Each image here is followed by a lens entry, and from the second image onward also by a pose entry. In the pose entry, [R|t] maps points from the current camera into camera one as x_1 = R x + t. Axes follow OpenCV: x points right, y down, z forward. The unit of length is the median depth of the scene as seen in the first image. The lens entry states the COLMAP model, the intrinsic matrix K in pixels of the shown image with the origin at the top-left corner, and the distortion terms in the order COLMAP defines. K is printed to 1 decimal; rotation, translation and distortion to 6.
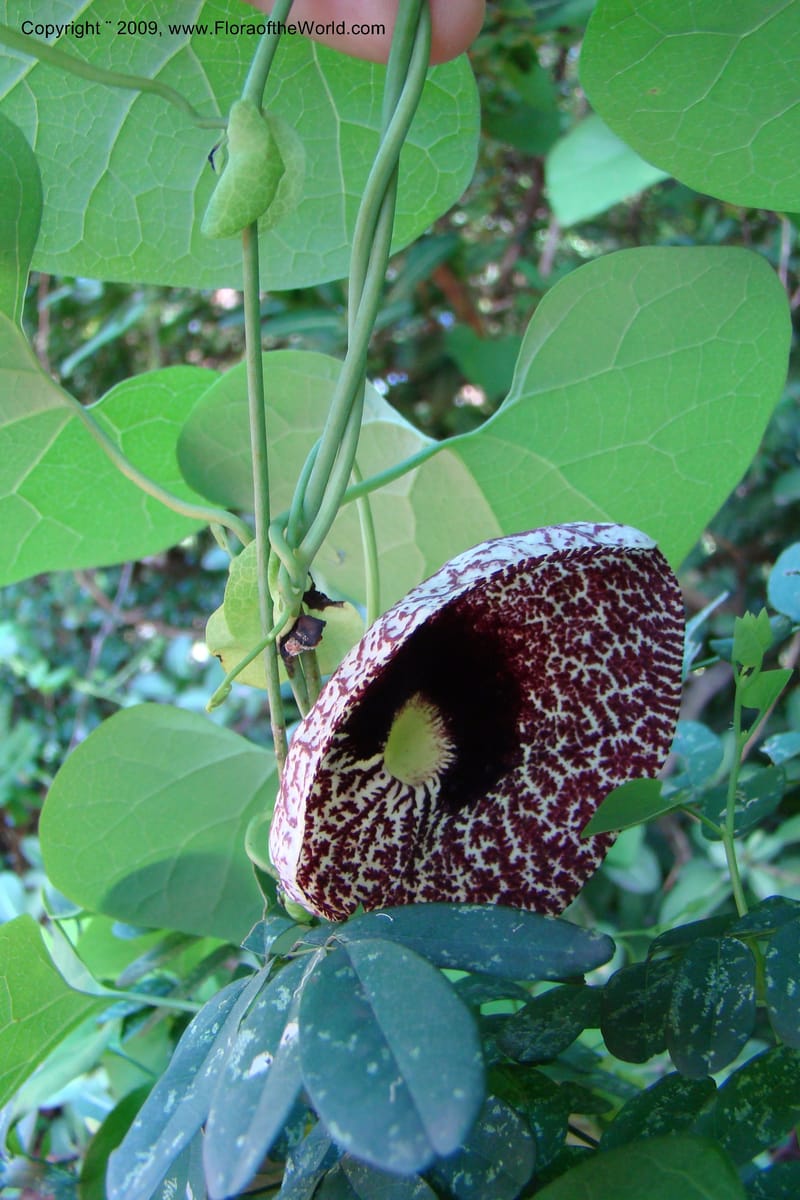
lens RADIAL K [[1087.6, 0, 400.0], [0, 1087.6, 600.0], [0, 0, 1]] dist [-0.167611, -0.004332]
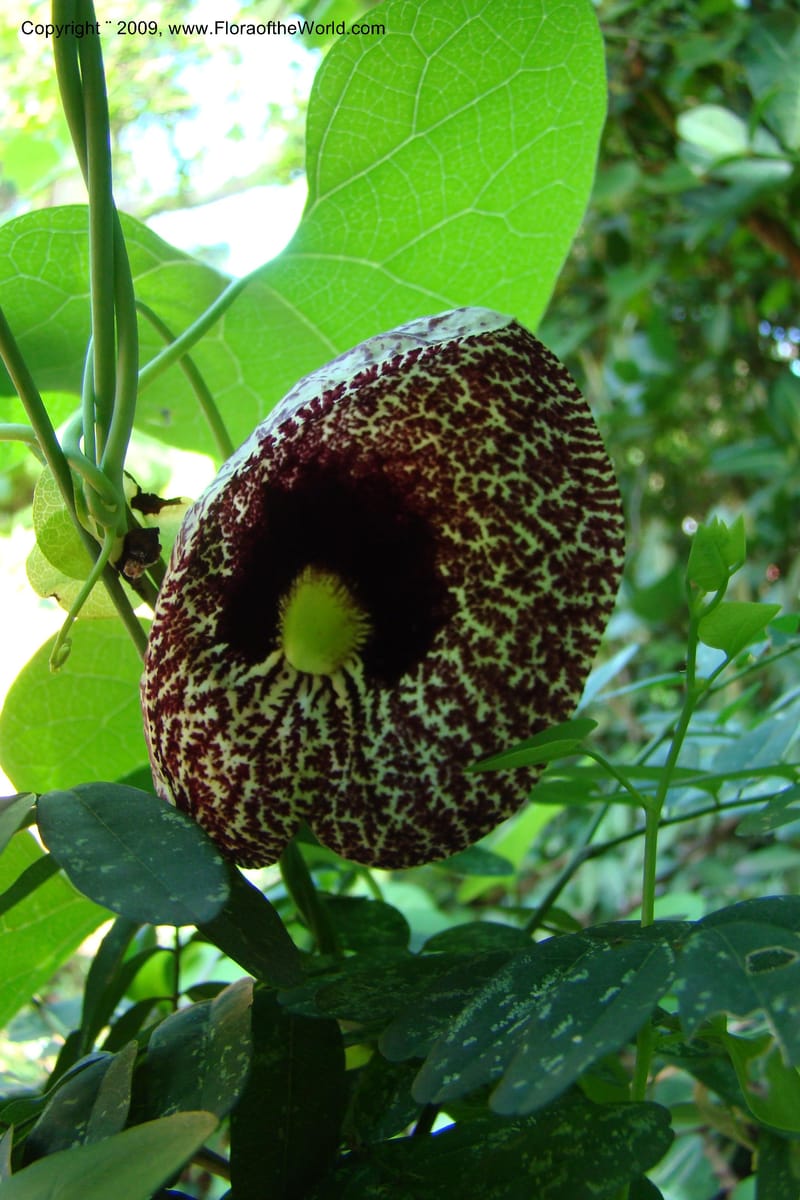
lens RADIAL K [[1087.6, 0, 400.0], [0, 1087.6, 600.0], [0, 0, 1]] dist [-0.167611, -0.004332]
pose [[0.954748, -0.261250, -0.142145, 0.194351], [0.283234, 0.944482, 0.166529, -0.011443], [0.090748, -0.199253, 0.975737, 0.164253]]
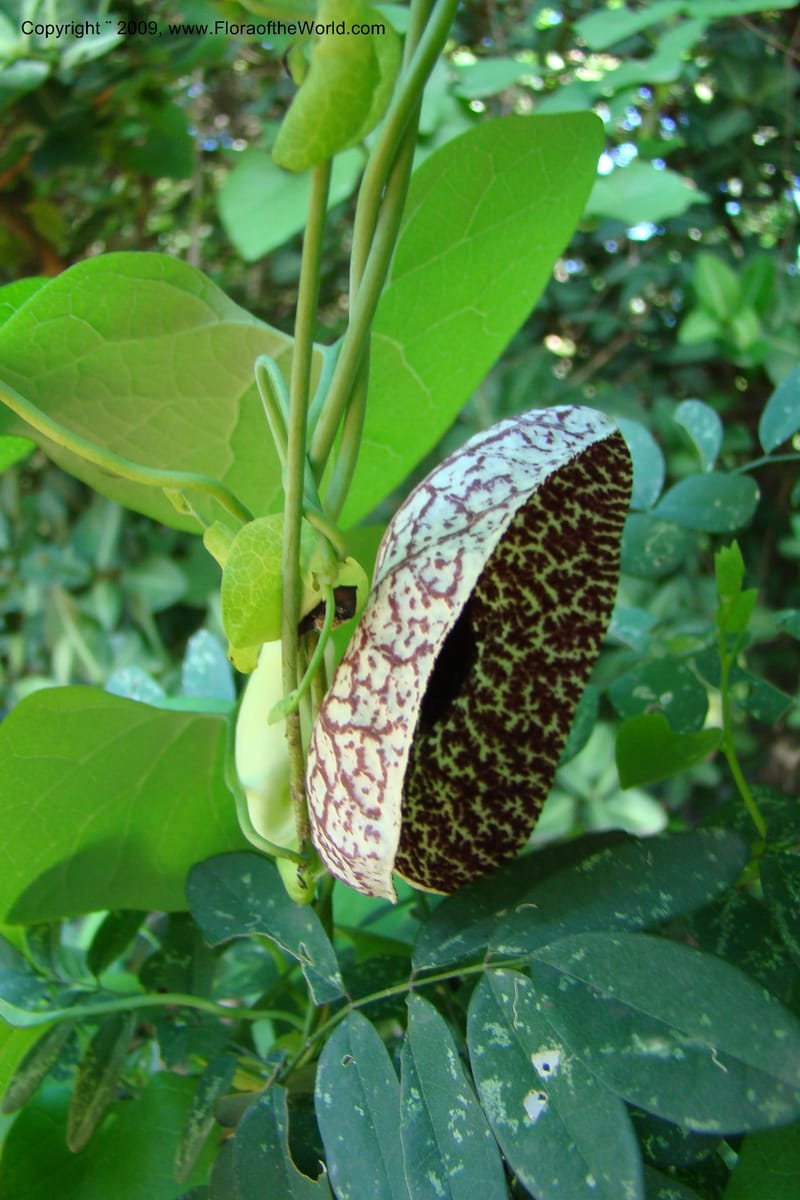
lens RADIAL K [[1089.9, 0, 402.3], [0, 1089.9, 611.5], [0, 0, 1]] dist [-0.159467, -0.003173]
pose [[0.918072, -0.234135, 0.319883, -0.250798], [0.168338, 0.960834, 0.220136, -0.117291], [-0.358896, -0.148252, 0.921528, 0.140179]]
